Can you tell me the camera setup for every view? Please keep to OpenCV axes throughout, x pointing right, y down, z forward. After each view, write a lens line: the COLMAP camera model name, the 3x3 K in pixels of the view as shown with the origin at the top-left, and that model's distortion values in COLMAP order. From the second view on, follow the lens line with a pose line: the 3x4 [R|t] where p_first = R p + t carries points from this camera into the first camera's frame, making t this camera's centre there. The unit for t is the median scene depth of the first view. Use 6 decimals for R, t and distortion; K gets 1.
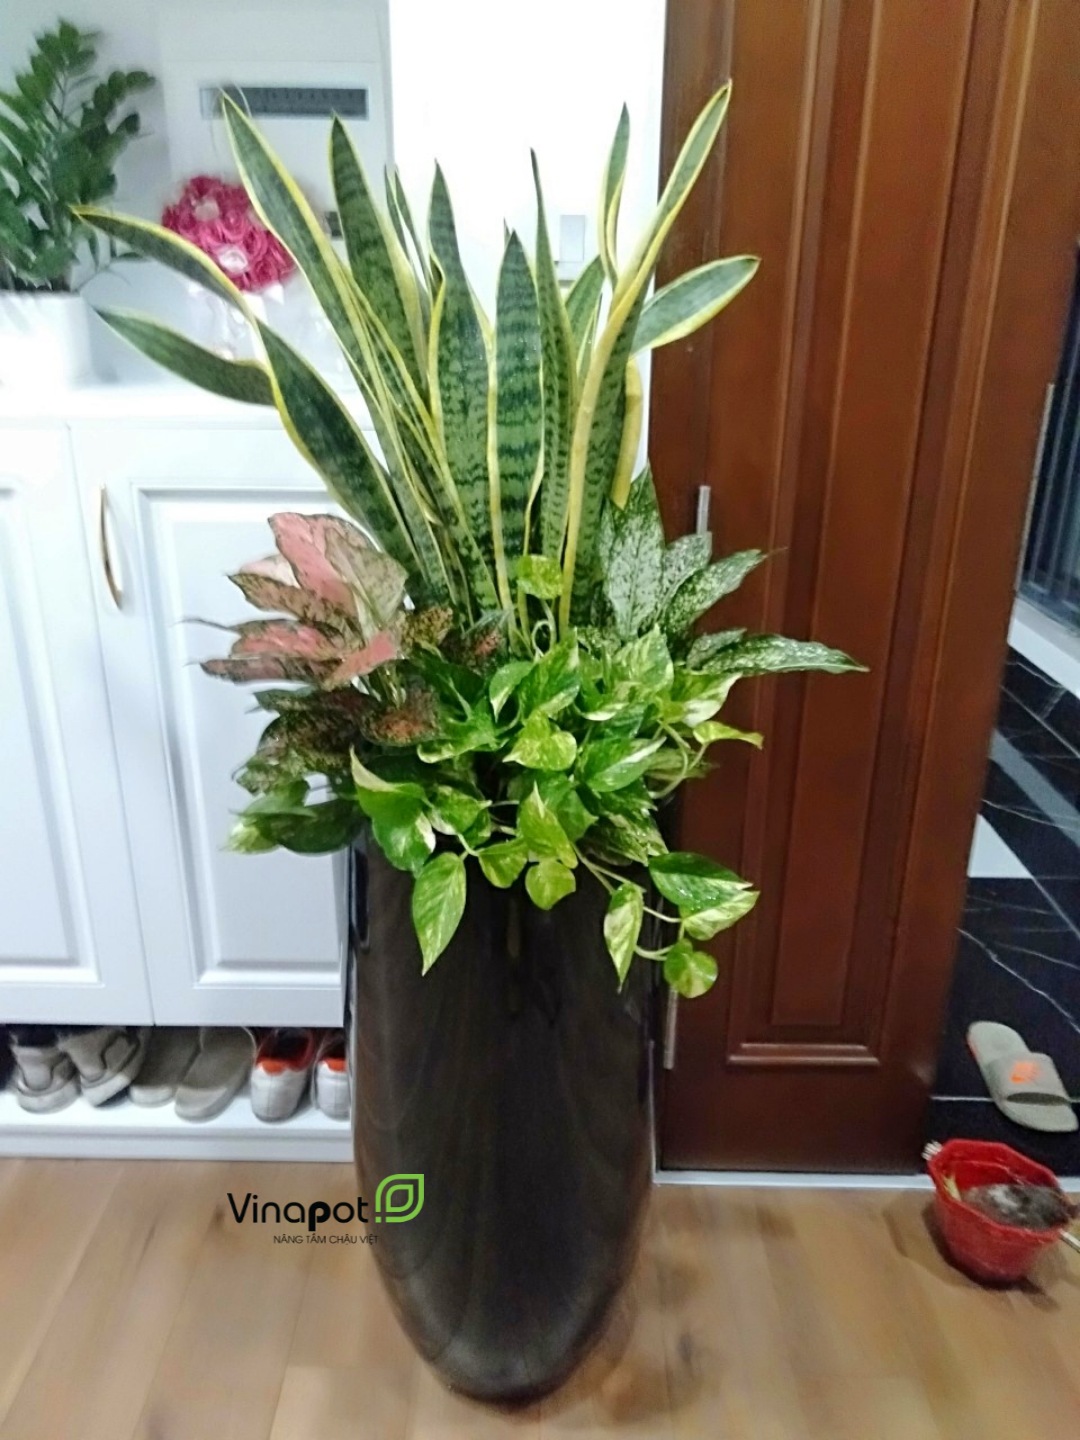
lens RADIAL K [[1072.1, 0, 536.2], [0, 1072.1, 713.7], [0, 0, 1]] dist [-0.007876, -0.001931]
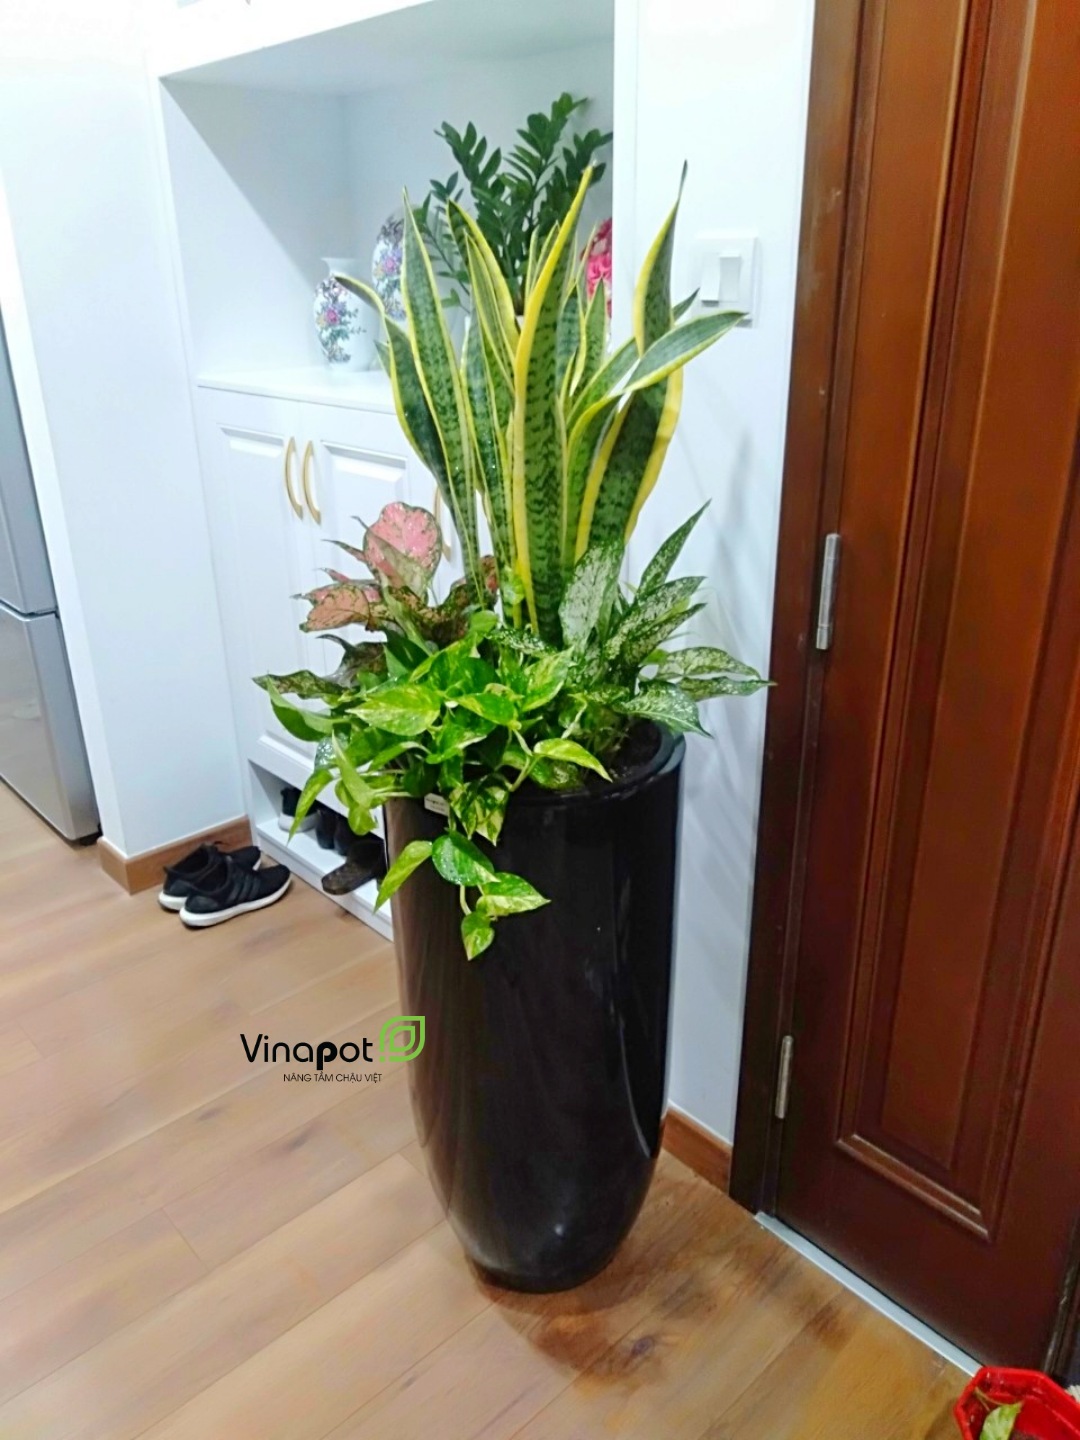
lens RADIAL K [[1072.1, 0, 536.9], [0, 1072.1, 723.5], [0, 0, 1]] dist [-0.007876, -0.001931]
pose [[0.693578, 0.266309, -0.669350, 0.831718], [-0.243420, 0.961146, 0.130173, -0.138765], [0.678009, 0.072649, 0.731455, 0.167730]]
